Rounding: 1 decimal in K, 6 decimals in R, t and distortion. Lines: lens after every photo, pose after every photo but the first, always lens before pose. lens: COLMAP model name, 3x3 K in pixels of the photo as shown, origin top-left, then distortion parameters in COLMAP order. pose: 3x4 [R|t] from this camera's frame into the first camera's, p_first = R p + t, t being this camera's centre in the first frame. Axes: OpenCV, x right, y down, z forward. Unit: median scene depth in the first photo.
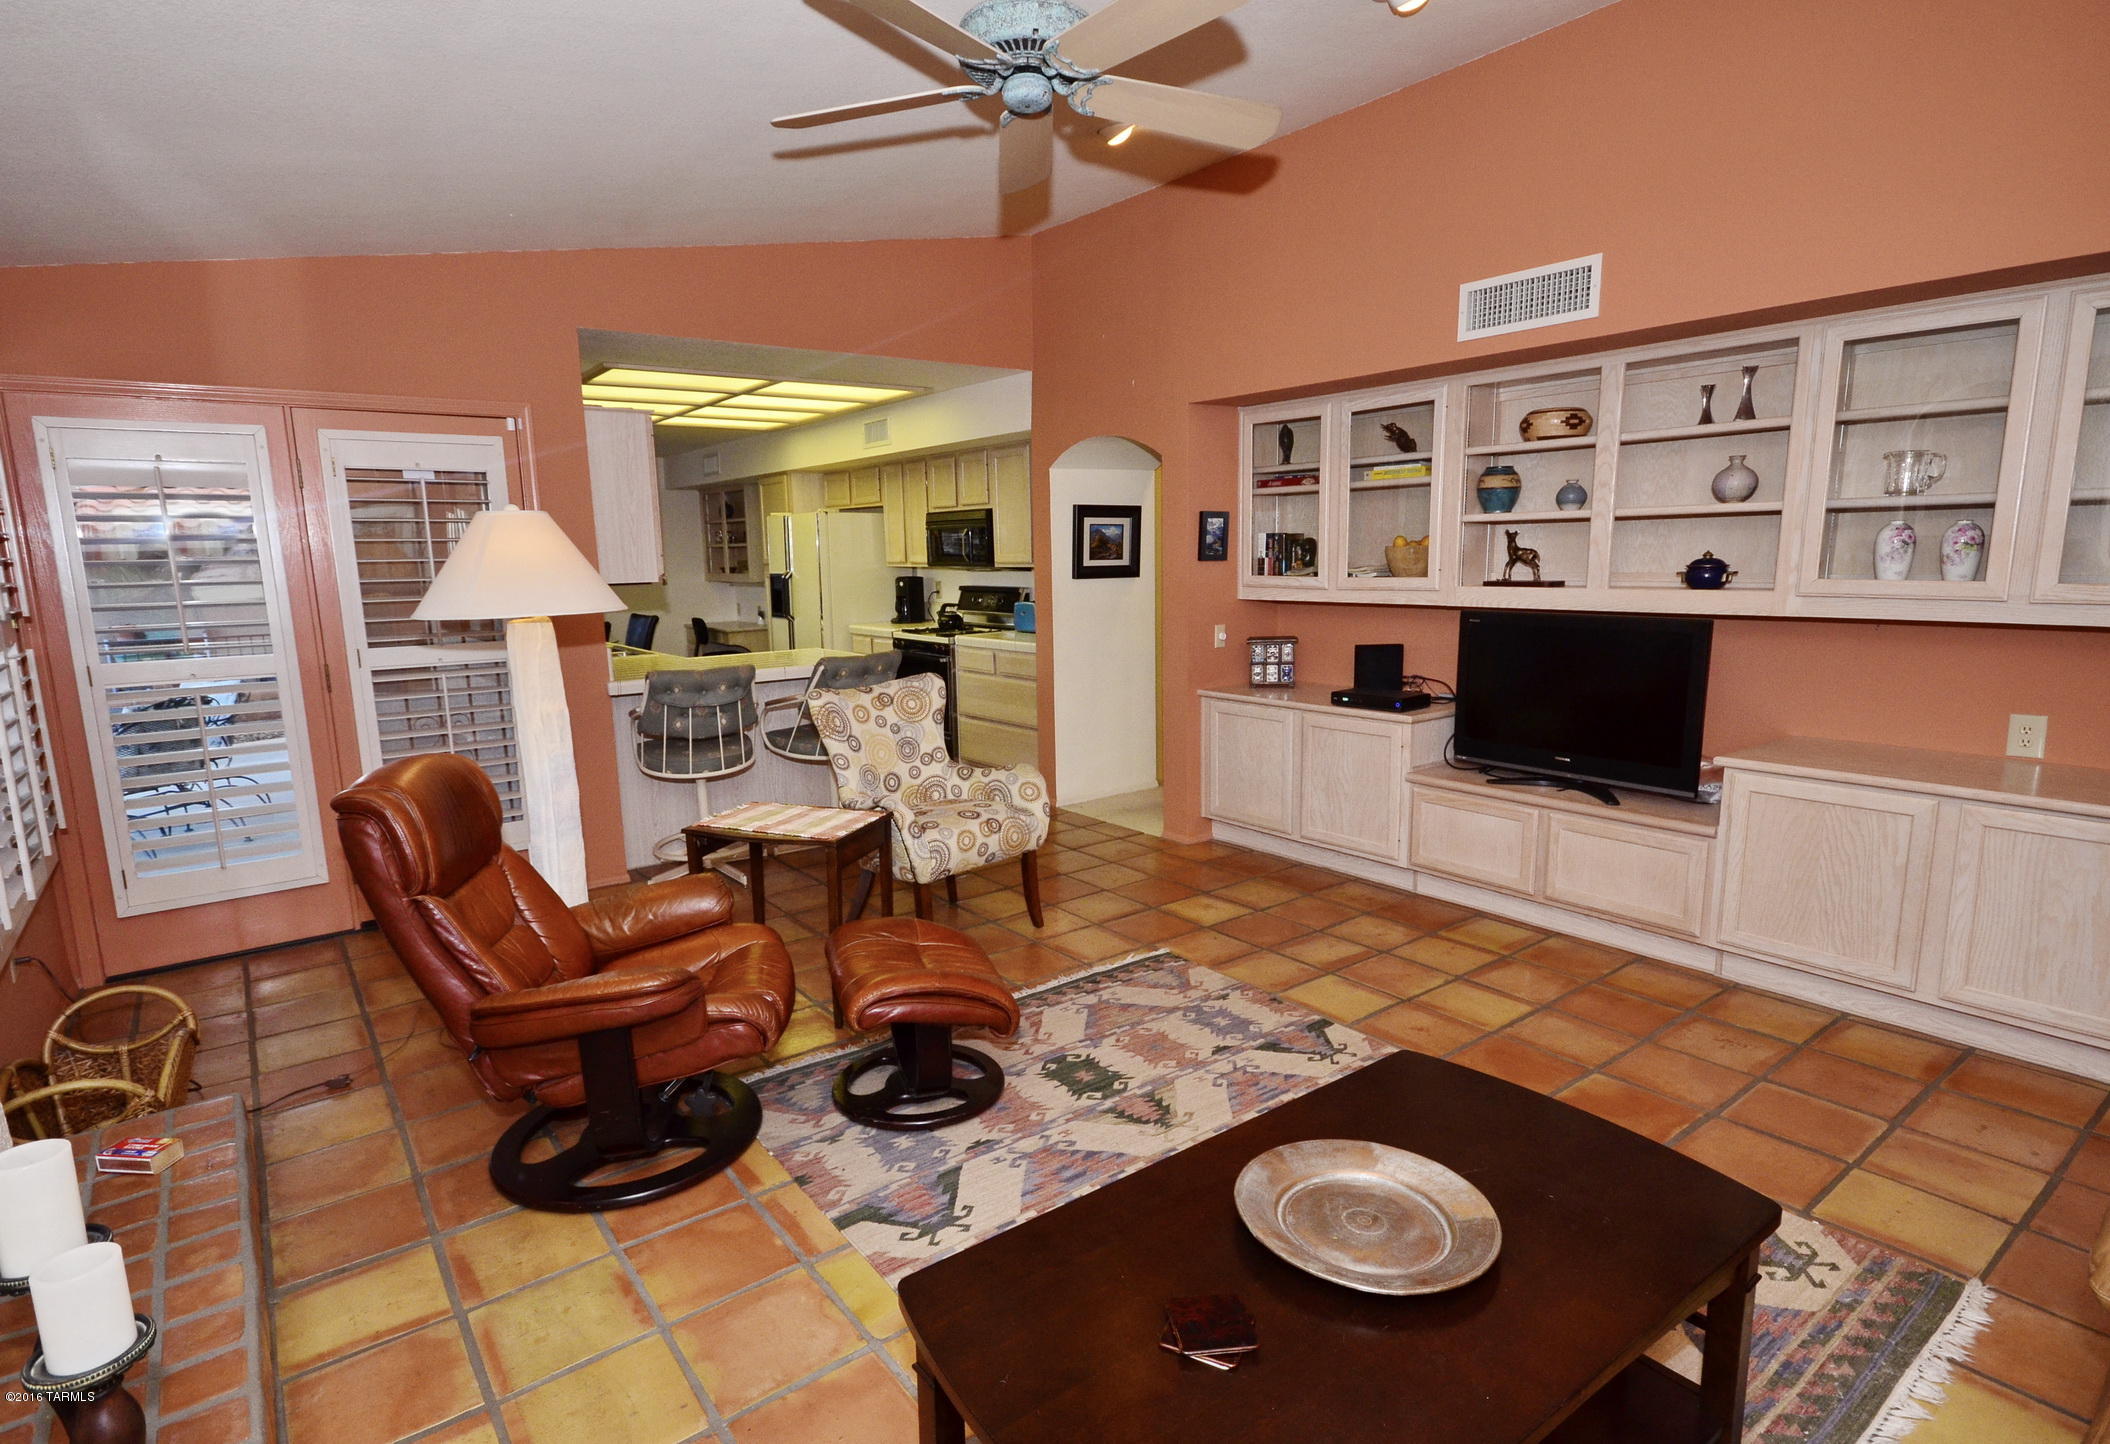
lens RADIAL K [[1106.4, 0, 1046.4], [0, 1106.4, 721.5], [0, 0, 1]] dist [0.014980, 0.000479]
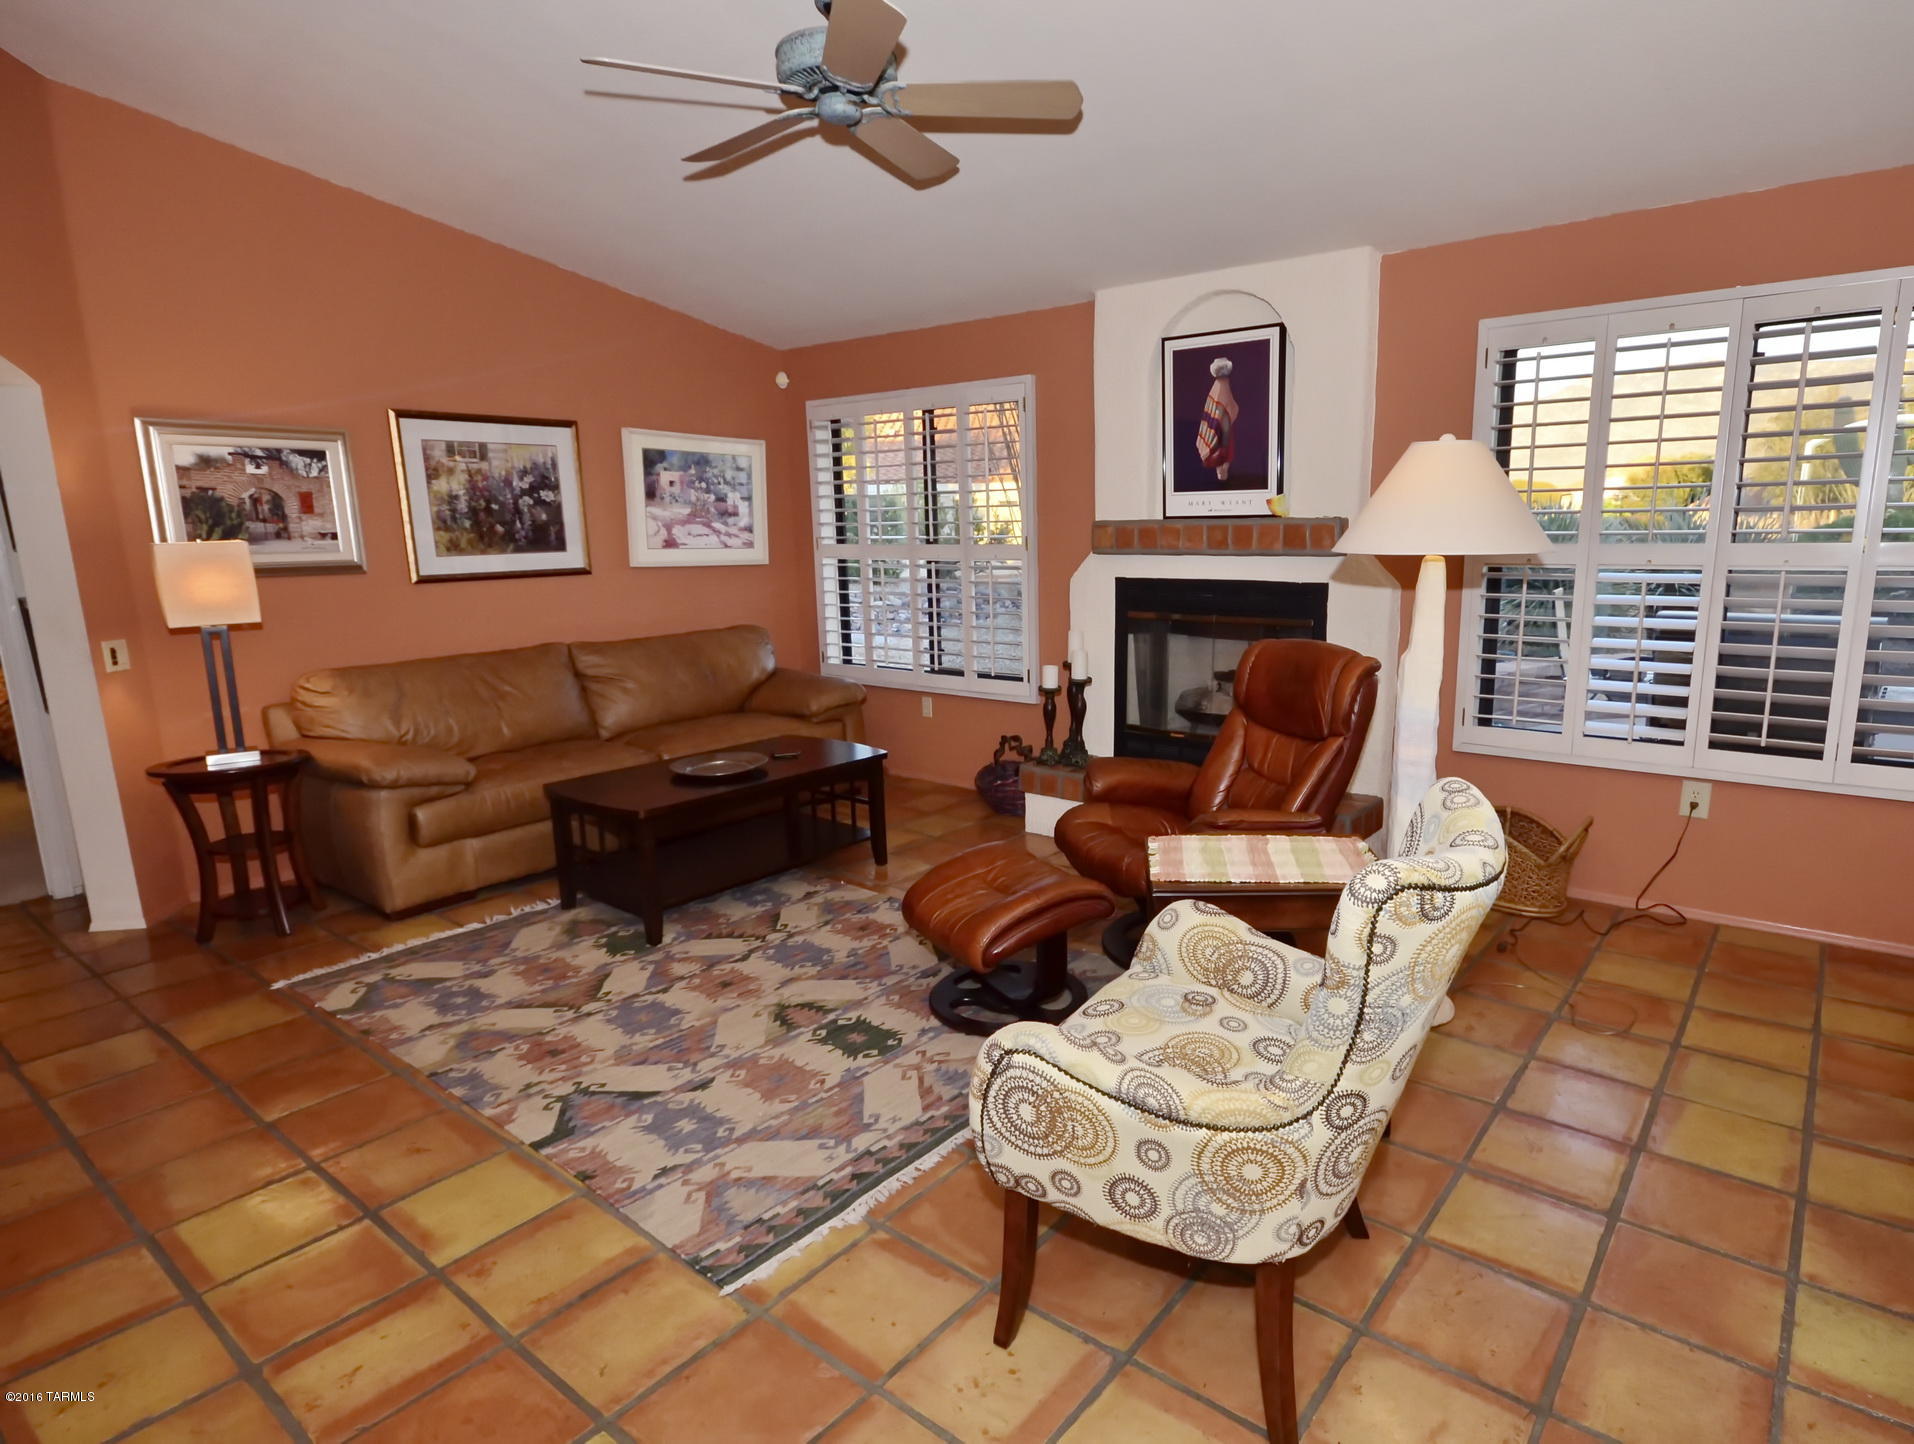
lens RADIAL K [[1042.5, 0, 1055.5], [0, 1042.5, 742.5], [0, 0, 1]] dist [-0.001403, 0.001225]
pose [[-0.959726, 0.087076, -0.267103, 0.076861], [-0.013063, 0.935894, 0.352040, -0.222363], [0.280634, 0.341351, -0.897064, 1.536657]]
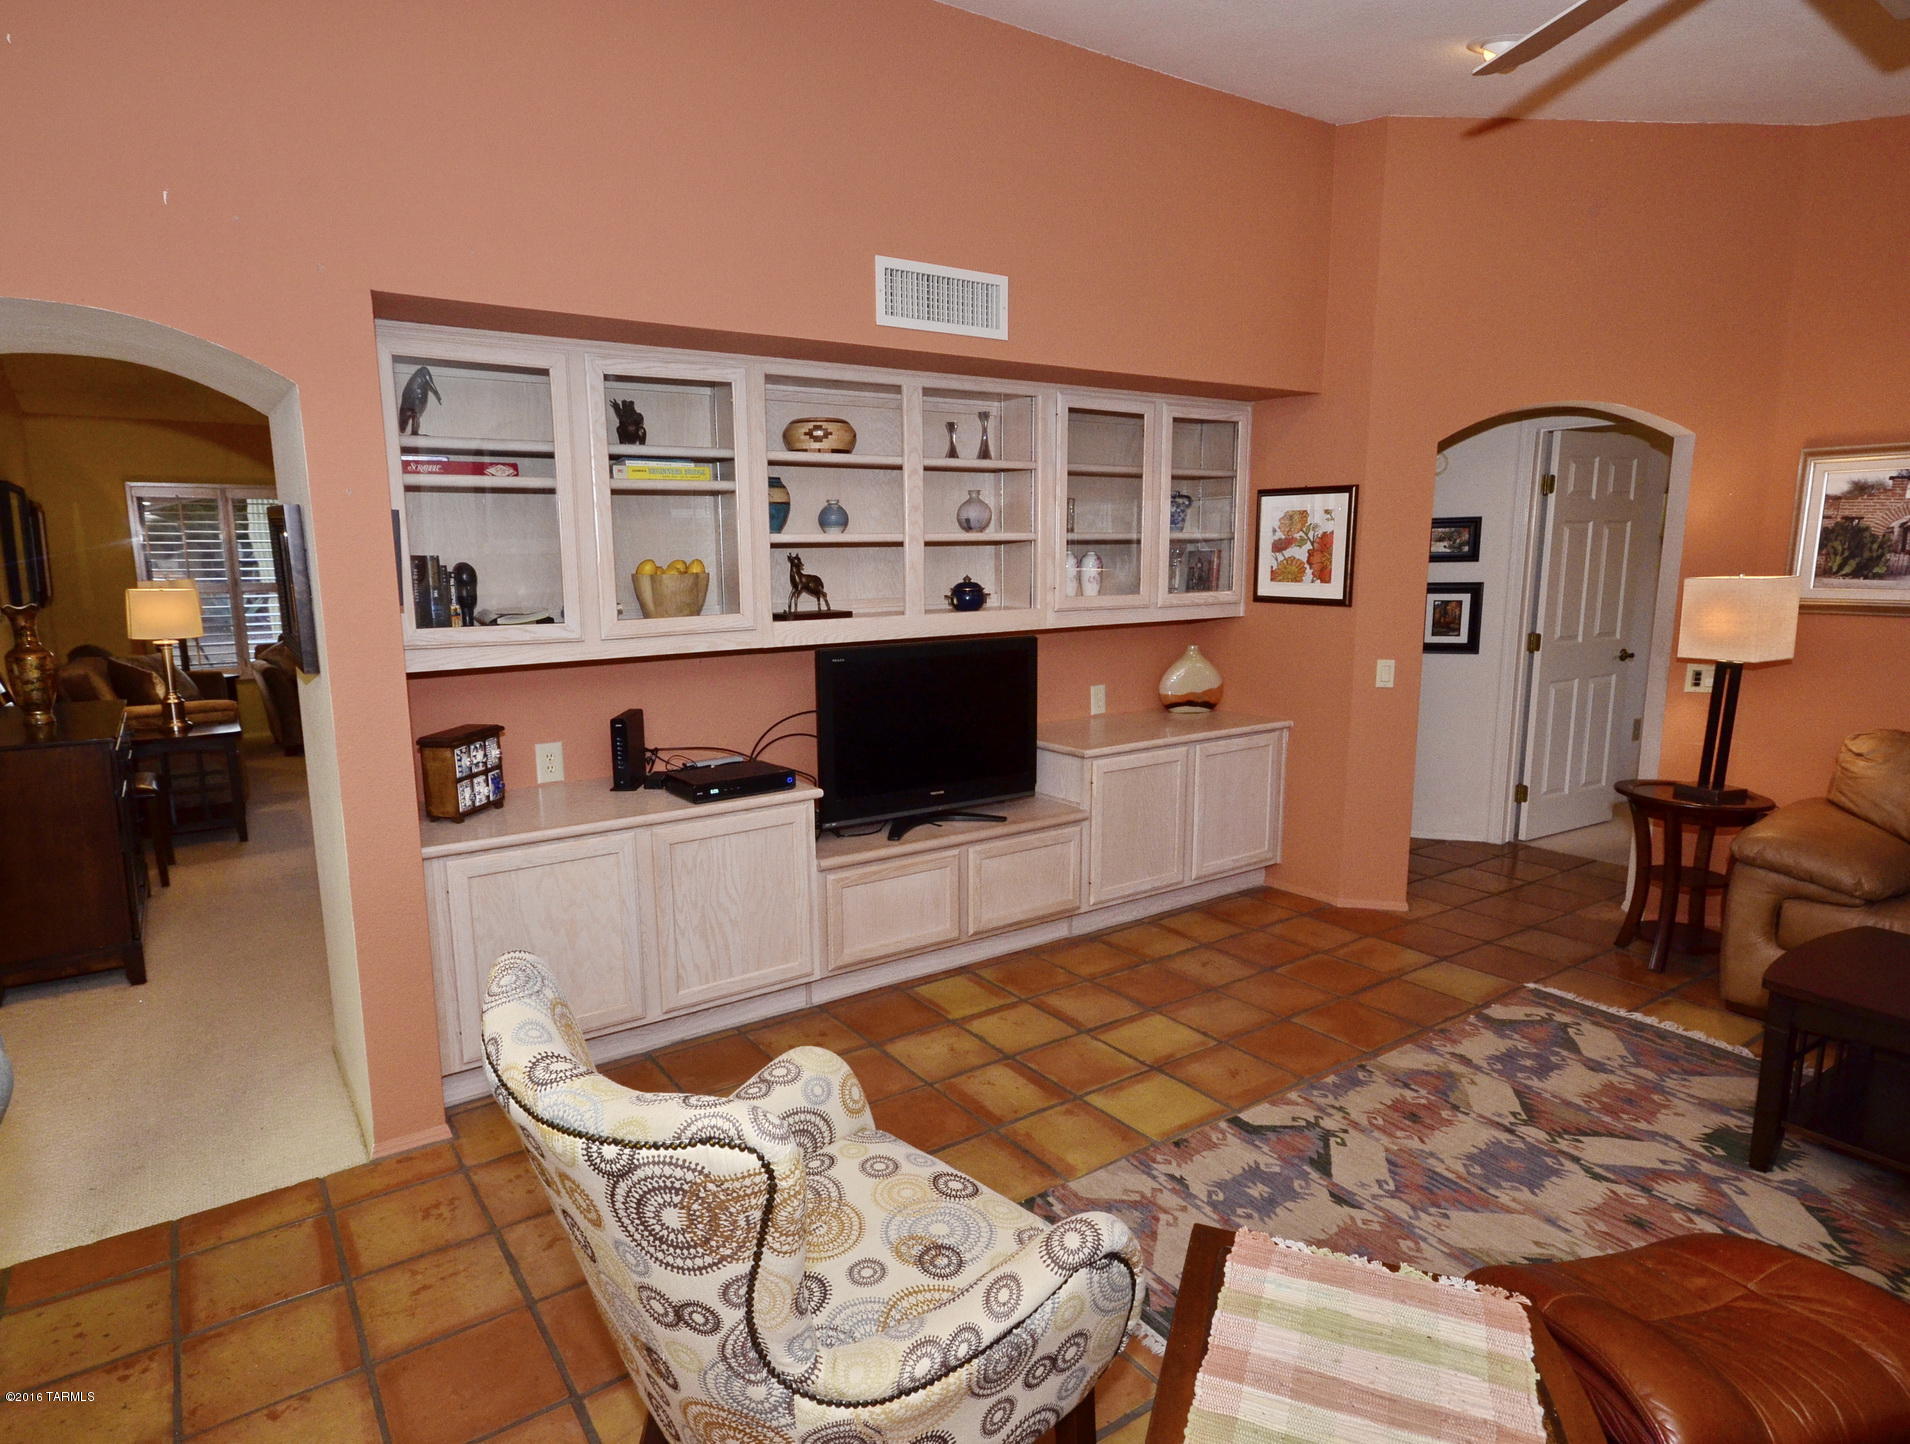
lens RADIAL K [[1087.2, 0, 907.2], [0, 1087.2, 730.2], [0, 0, 1]] dist [0.003426, 0.000910]
pose [[0.063458, -0.143245, 0.987651, -0.518156], [0.166935, 0.977226, 0.131008, -0.165764], [-0.983924, 0.156560, 0.085925, 1.059151]]
